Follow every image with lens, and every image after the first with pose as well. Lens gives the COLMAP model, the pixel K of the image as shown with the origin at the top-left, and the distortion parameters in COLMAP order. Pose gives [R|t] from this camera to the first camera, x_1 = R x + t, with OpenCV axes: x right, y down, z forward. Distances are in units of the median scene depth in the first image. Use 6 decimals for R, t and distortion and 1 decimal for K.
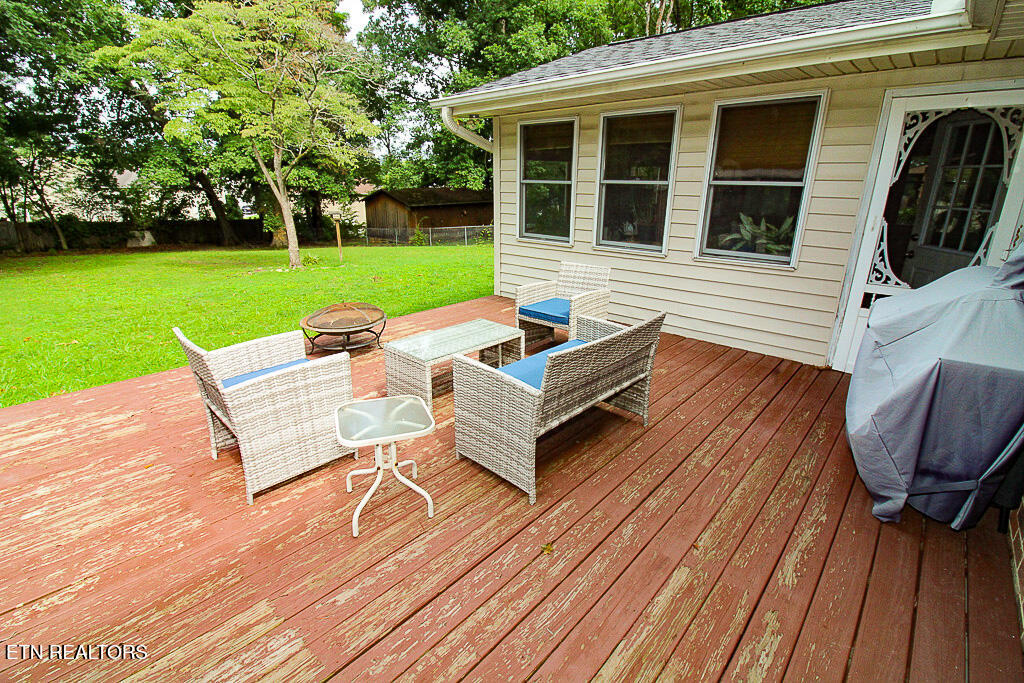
lens RADIAL K [[460.6, 0, 514.2], [0, 460.6, 331.6], [0, 0, 1]] dist [-0.026397, -0.002060]
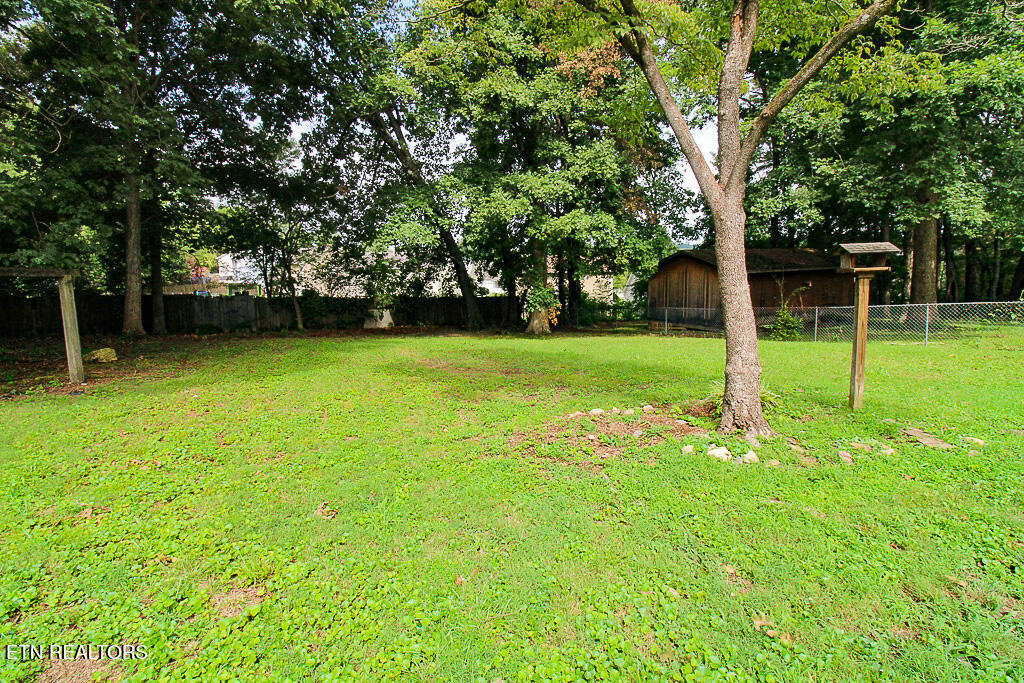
lens RADIAL K [[460.6, 0, 508.5], [0, 460.6, 333.3], [0, 0, 1]] dist [-0.026397, -0.002060]
pose [[0.908127, 0.021547, -0.418140, -0.243261], [-0.092971, 0.984121, -0.151203, -0.069423], [0.408243, 0.176187, 0.895710, 0.326627]]
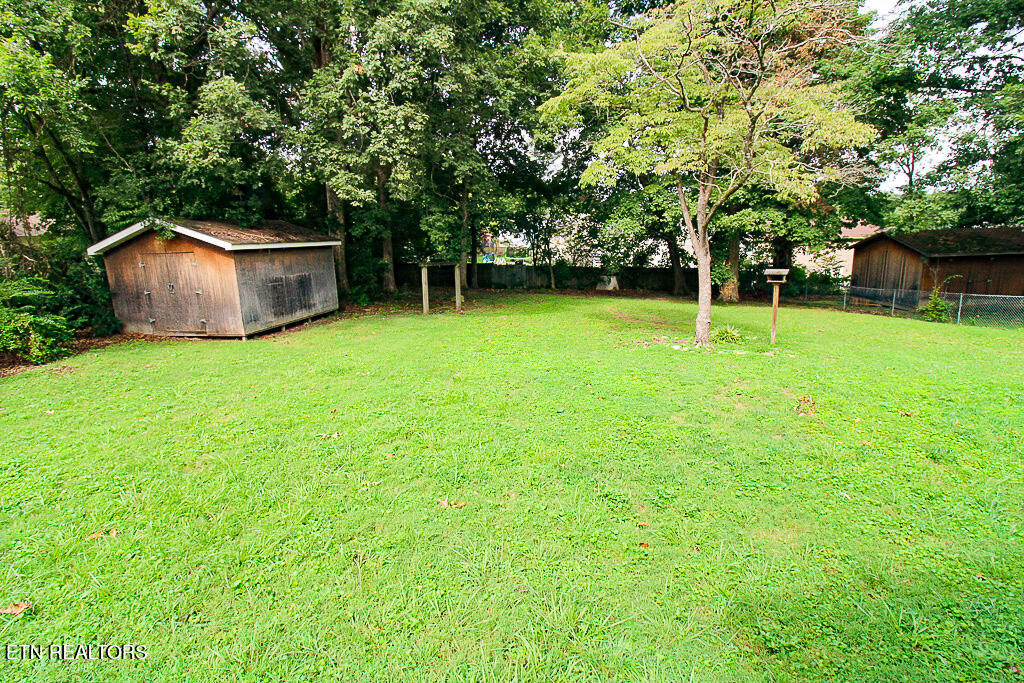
lens RADIAL K [[460.6, 0, 510.0], [0, 460.6, 335.2], [0, 0, 1]] dist [-0.026397, -0.002060]
pose [[0.568258, 0.138914, -0.811040, -0.030830], [-0.206906, 0.978101, 0.022559, -0.052953], [0.796412, 0.154990, 0.584556, 0.161473]]
